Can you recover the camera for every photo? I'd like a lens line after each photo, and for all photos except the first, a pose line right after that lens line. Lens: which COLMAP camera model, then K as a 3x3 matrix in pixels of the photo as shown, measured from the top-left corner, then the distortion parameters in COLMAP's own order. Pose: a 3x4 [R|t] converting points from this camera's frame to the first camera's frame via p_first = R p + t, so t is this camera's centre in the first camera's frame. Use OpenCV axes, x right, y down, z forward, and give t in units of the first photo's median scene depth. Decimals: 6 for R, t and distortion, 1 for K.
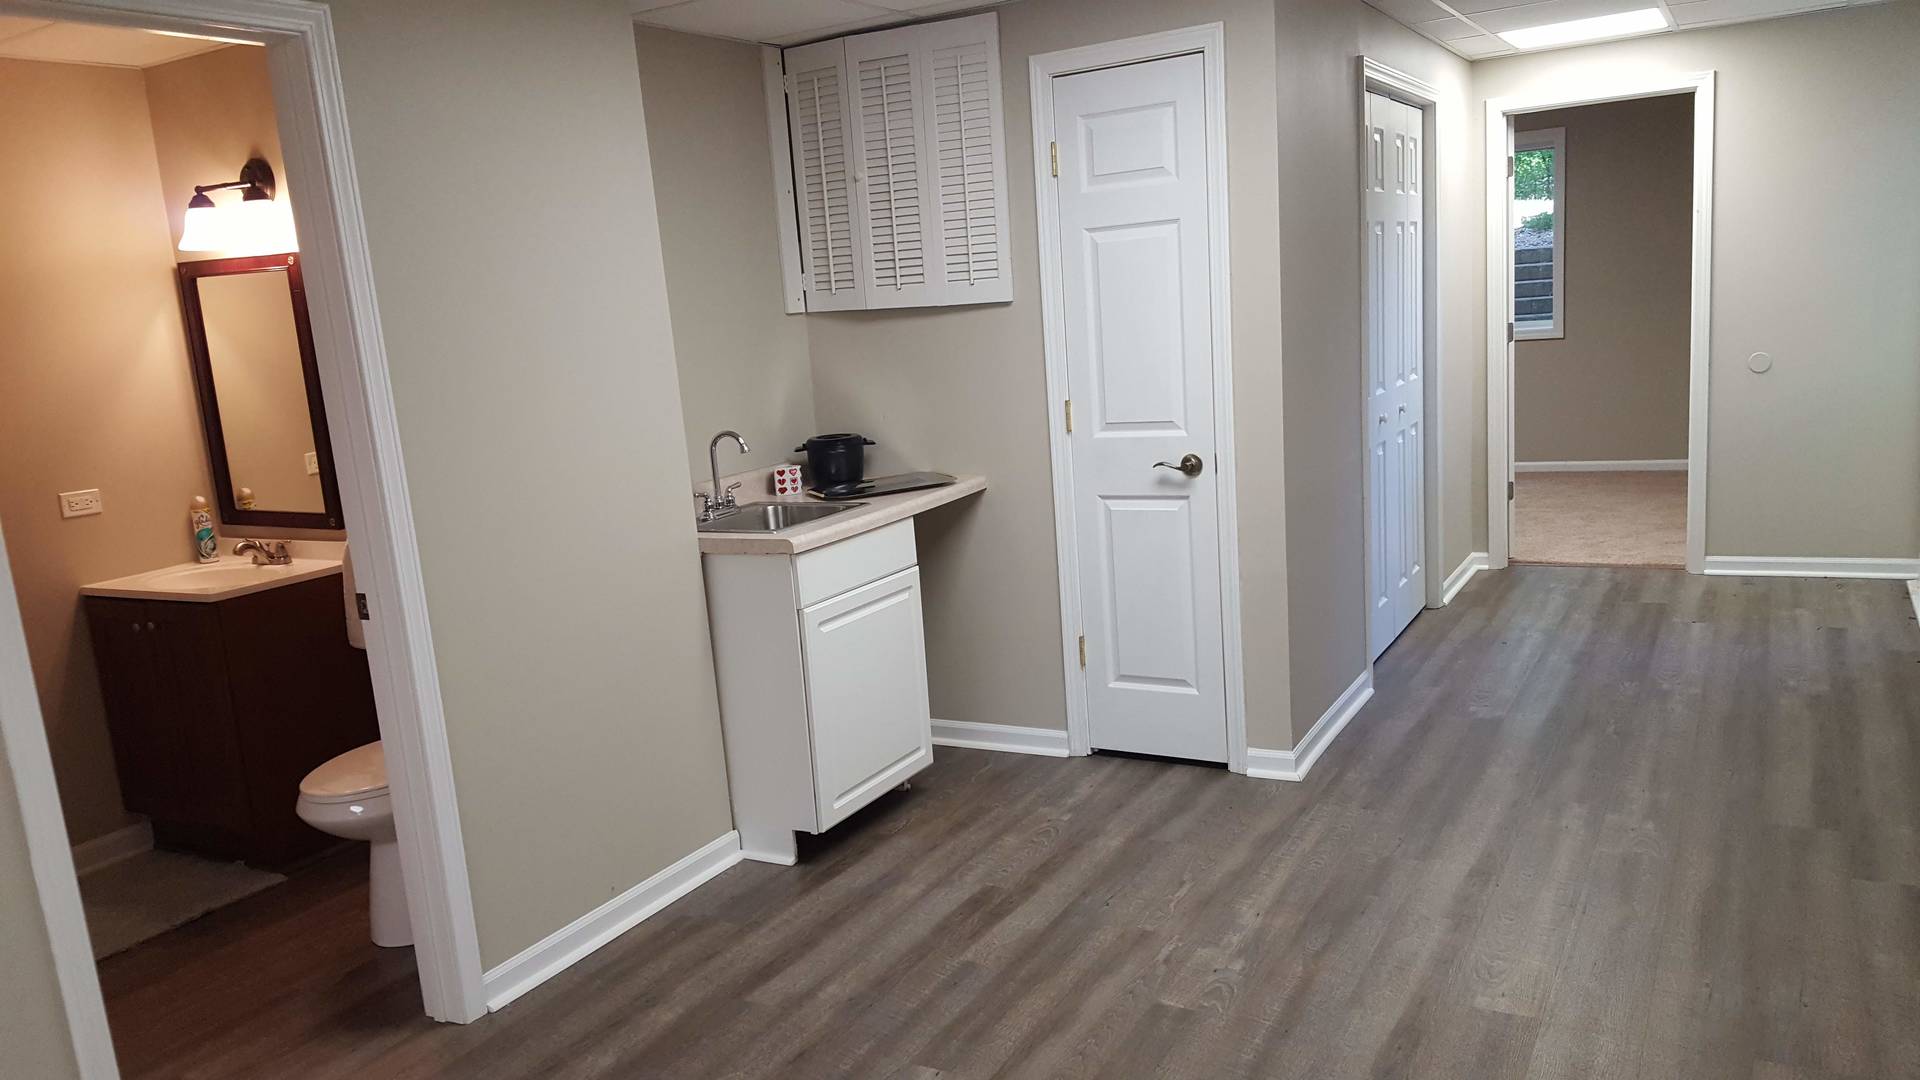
lens RADIAL K [[1425.4, 0, 940.7], [0, 1425.4, 549.1], [0, 0, 1]] dist [0.116672, -0.047030]
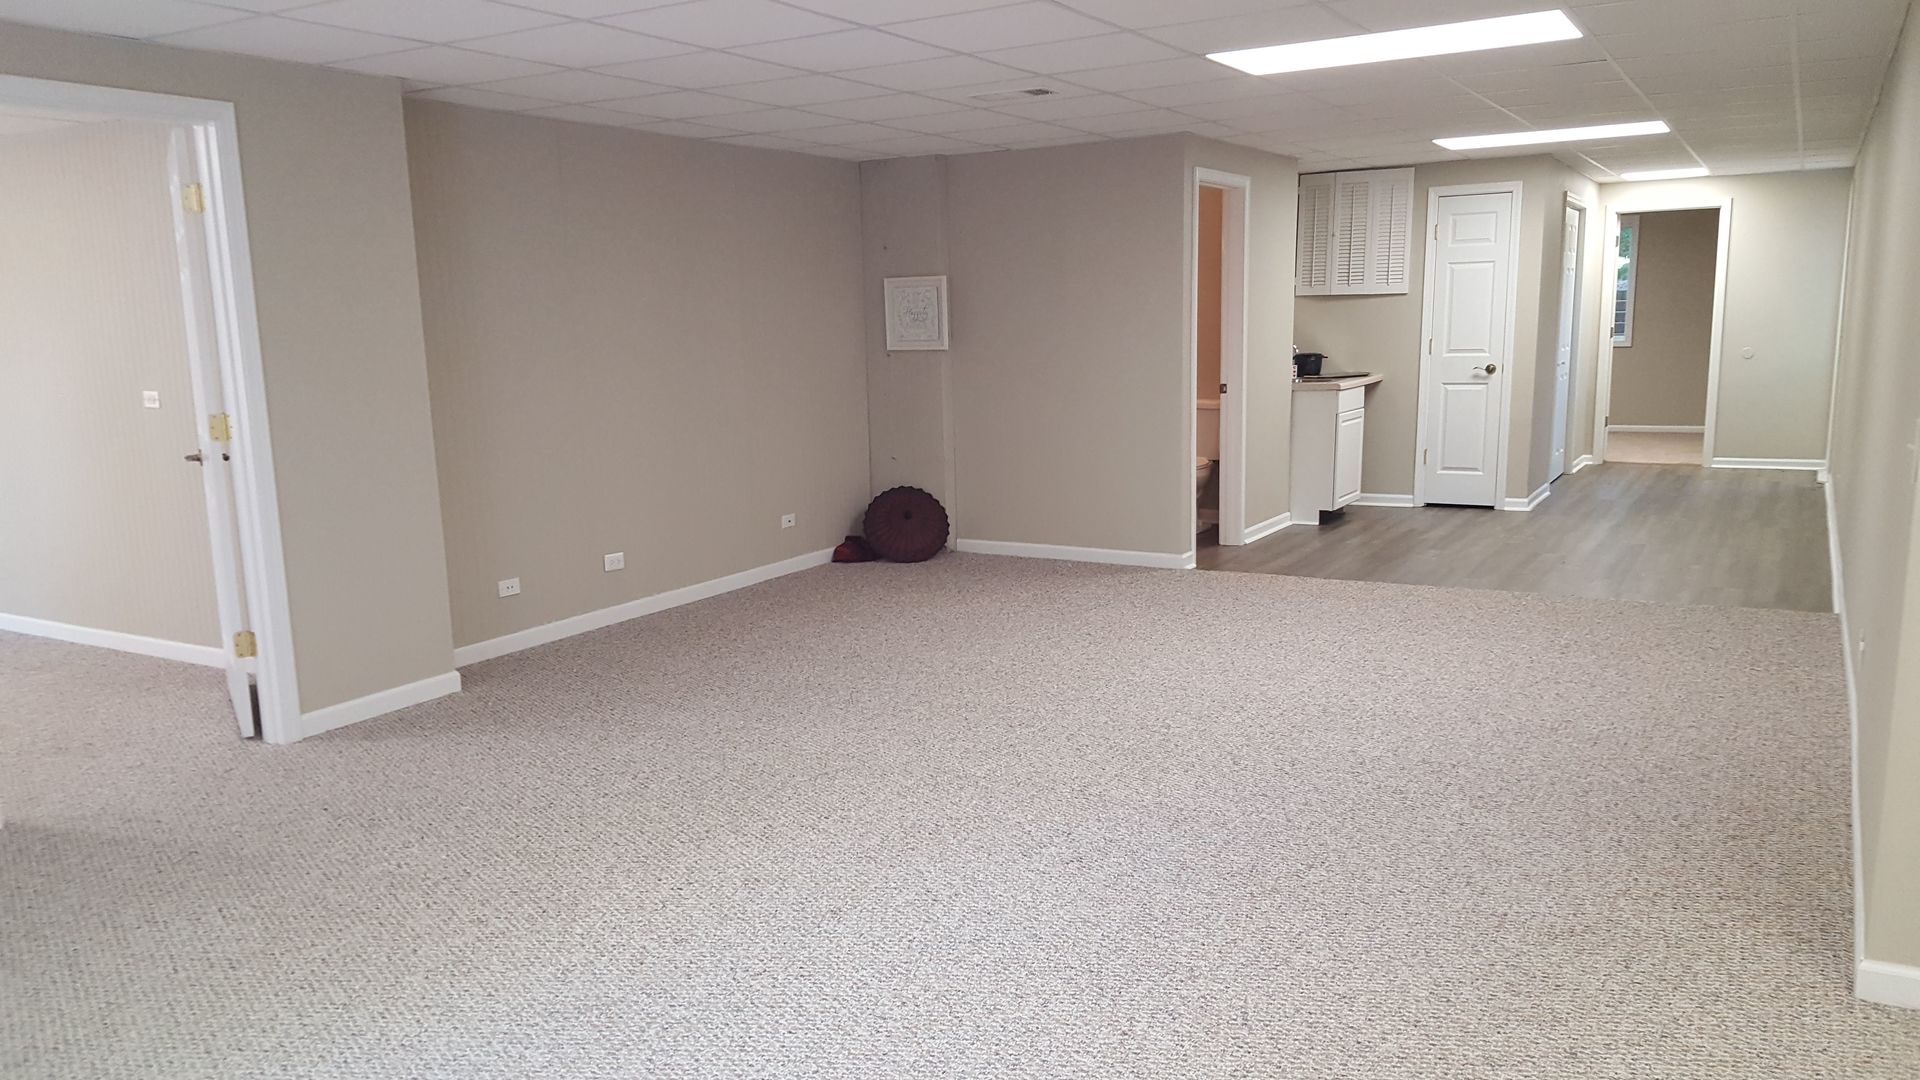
lens RADIAL K [[1425.4, 0, 972.6], [0, 1425.4, 542.3], [0, 0, 1]] dist [0.116672, -0.047030]
pose [[0.998331, 0.056364, 0.012554, -0.606197], [-0.056131, 0.998258, -0.018189, 0.279560], [-0.013557, 0.017454, 0.999756, -1.178079]]
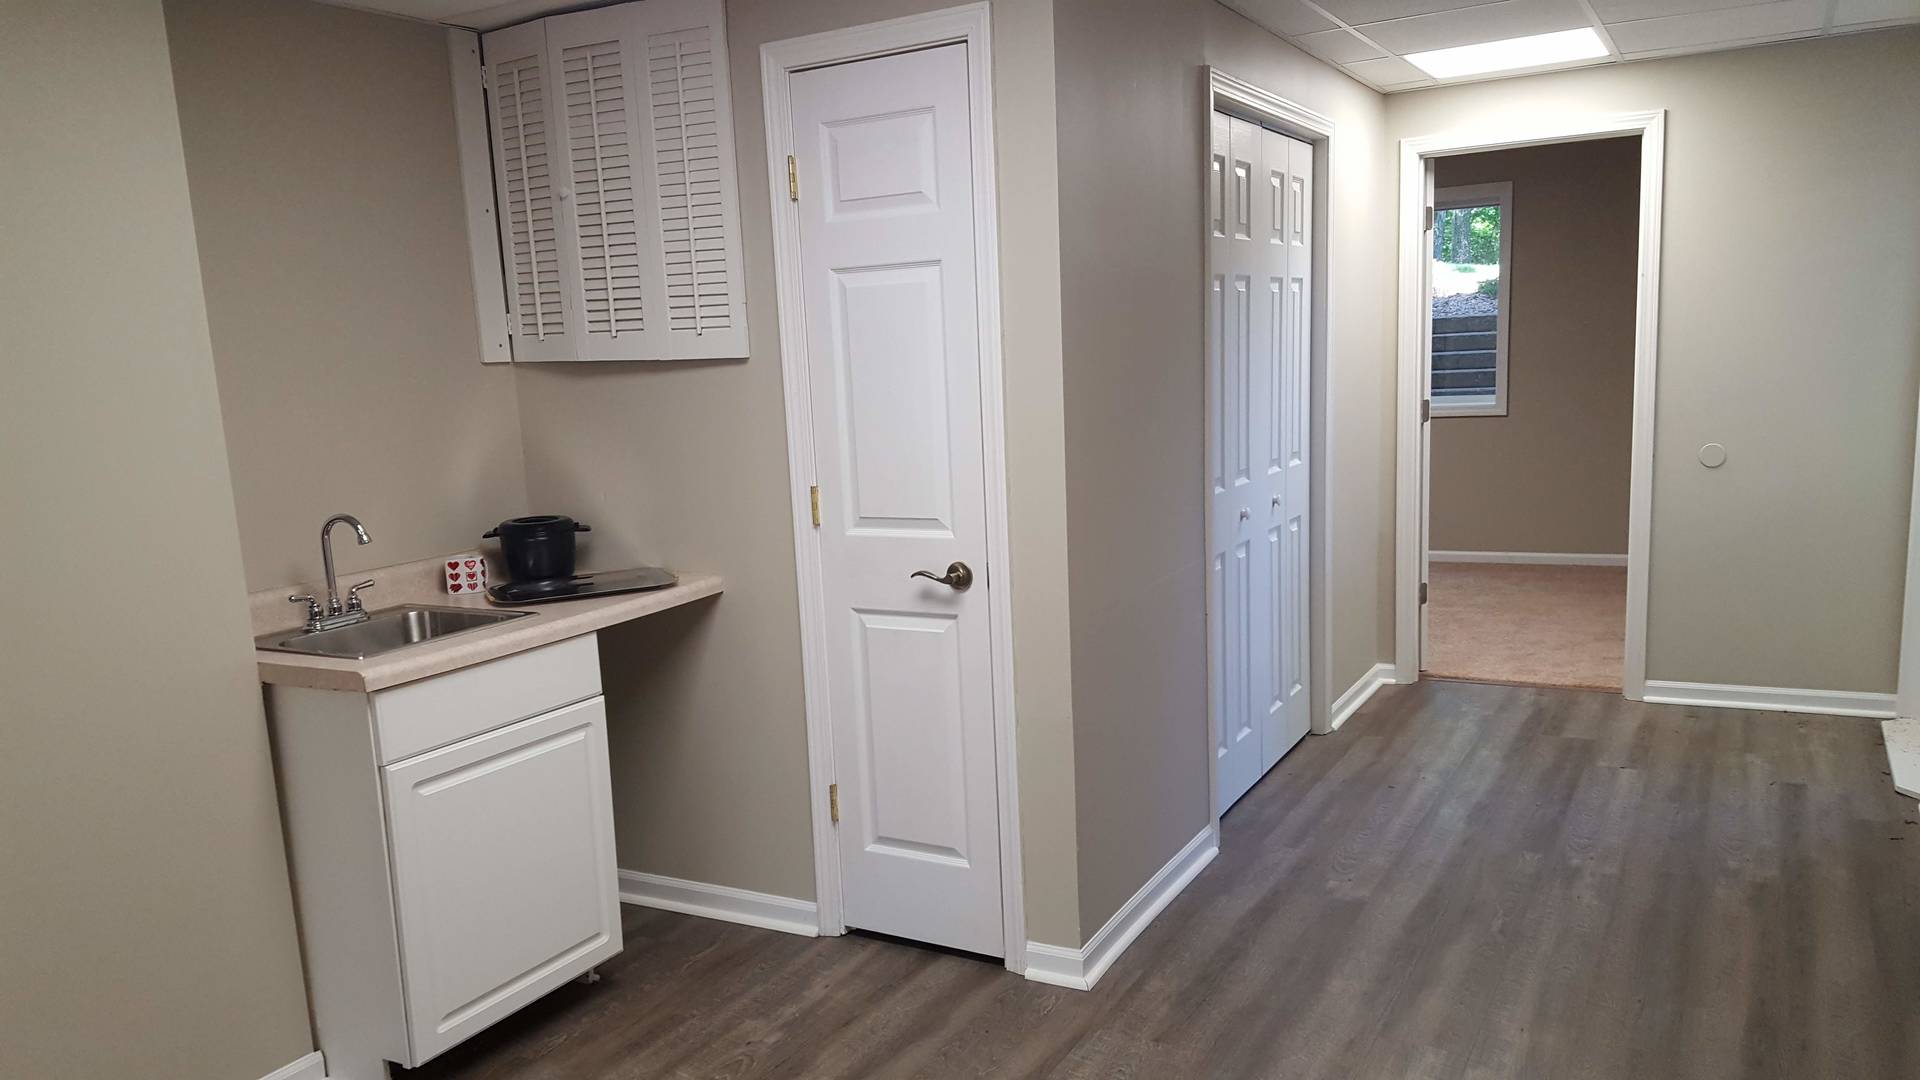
lens RADIAL K [[1425.4, 0, 910.2], [0, 1425.4, 579.8], [0, 0, 1]] dist [0.116672, -0.047030]
pose [[0.999542, 0.029196, -0.007930, 0.142985], [-0.029300, 0.999483, -0.013268, -0.042205], [0.007539, 0.013494, 0.999881, 0.208591]]
